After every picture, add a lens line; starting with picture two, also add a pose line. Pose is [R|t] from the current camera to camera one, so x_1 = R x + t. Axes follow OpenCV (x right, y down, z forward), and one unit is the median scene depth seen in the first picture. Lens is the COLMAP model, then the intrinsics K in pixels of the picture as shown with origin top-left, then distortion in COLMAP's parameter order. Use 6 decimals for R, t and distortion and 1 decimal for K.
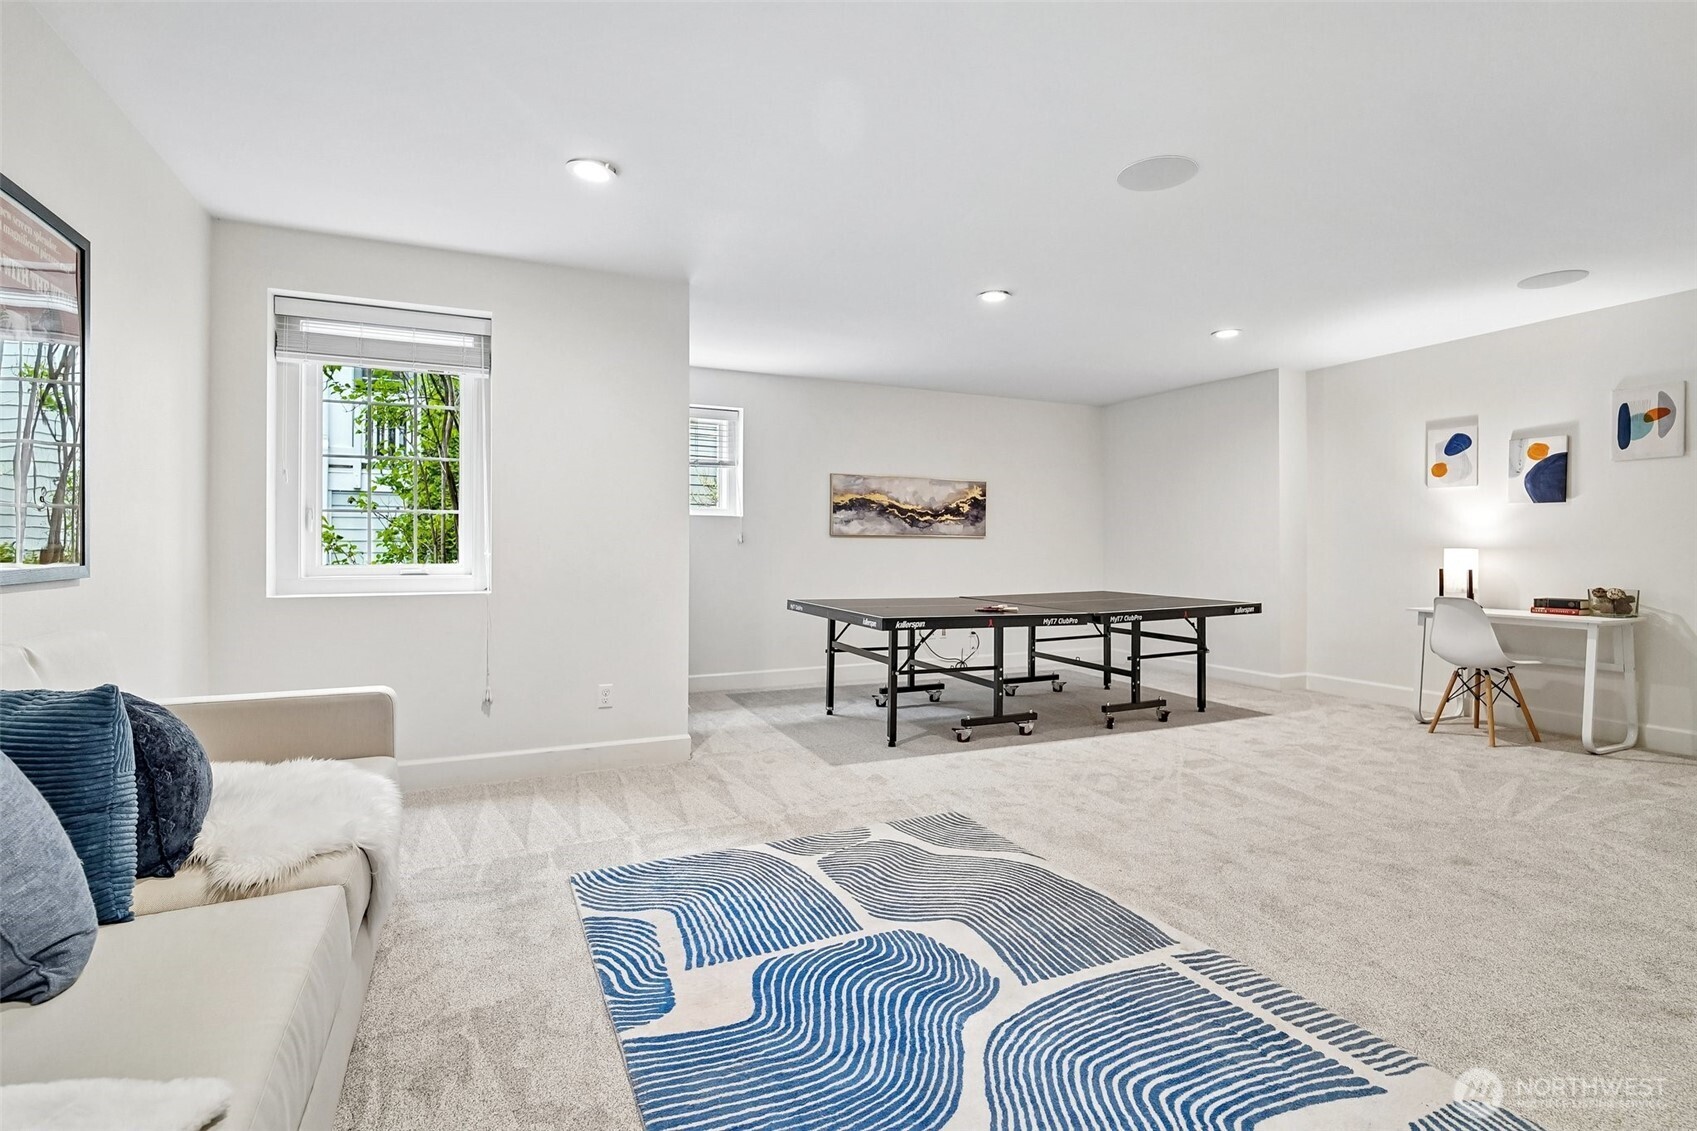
lens RADIAL K [[808.9, 0, 850.9], [0, 808.9, 557.7], [0, 0, 1]] dist [-0.015127, 0.006348]
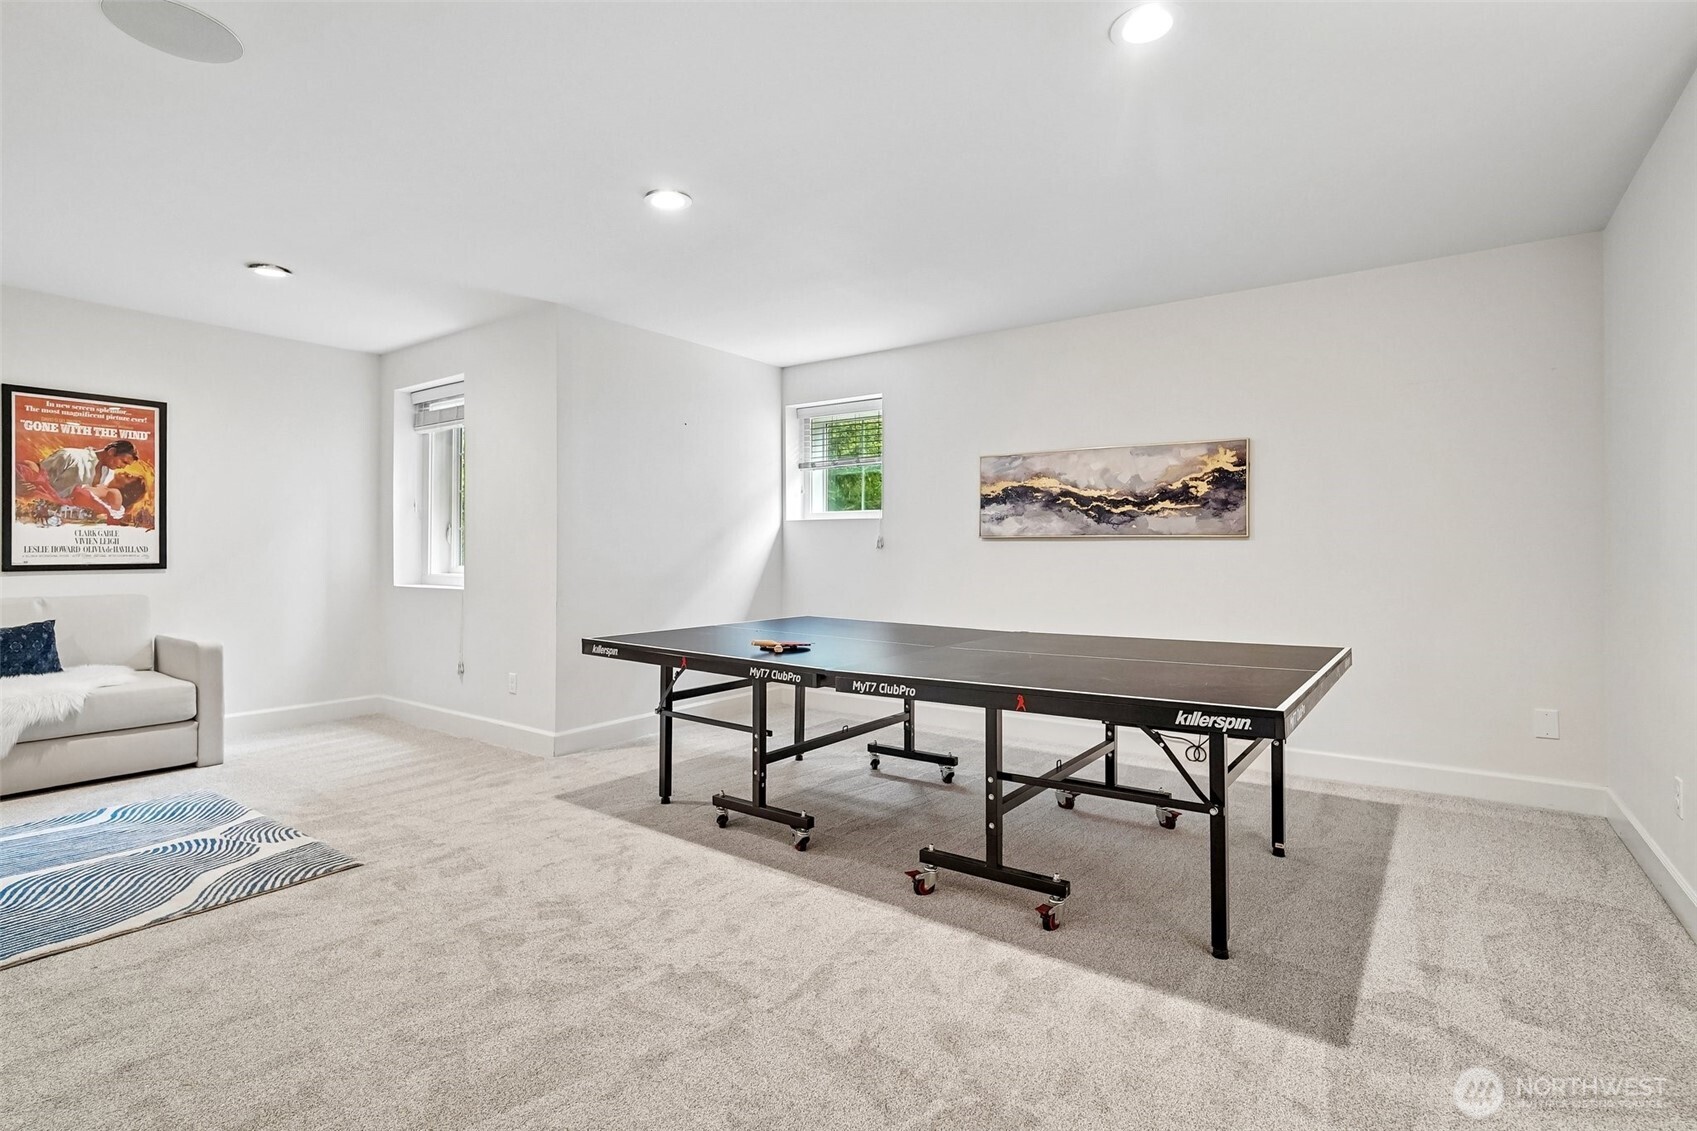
lens RADIAL K [[808.9, 0, 846.4], [0, 808.9, 558.5], [0, 0, 1]] dist [-0.015127, 0.006348]
pose [[0.494013, 0.005290, -0.869439, 0.549901], [-0.011796, 0.999930, -0.000618, -0.006627], [0.869375, 0.010561, 0.494040, 0.500738]]
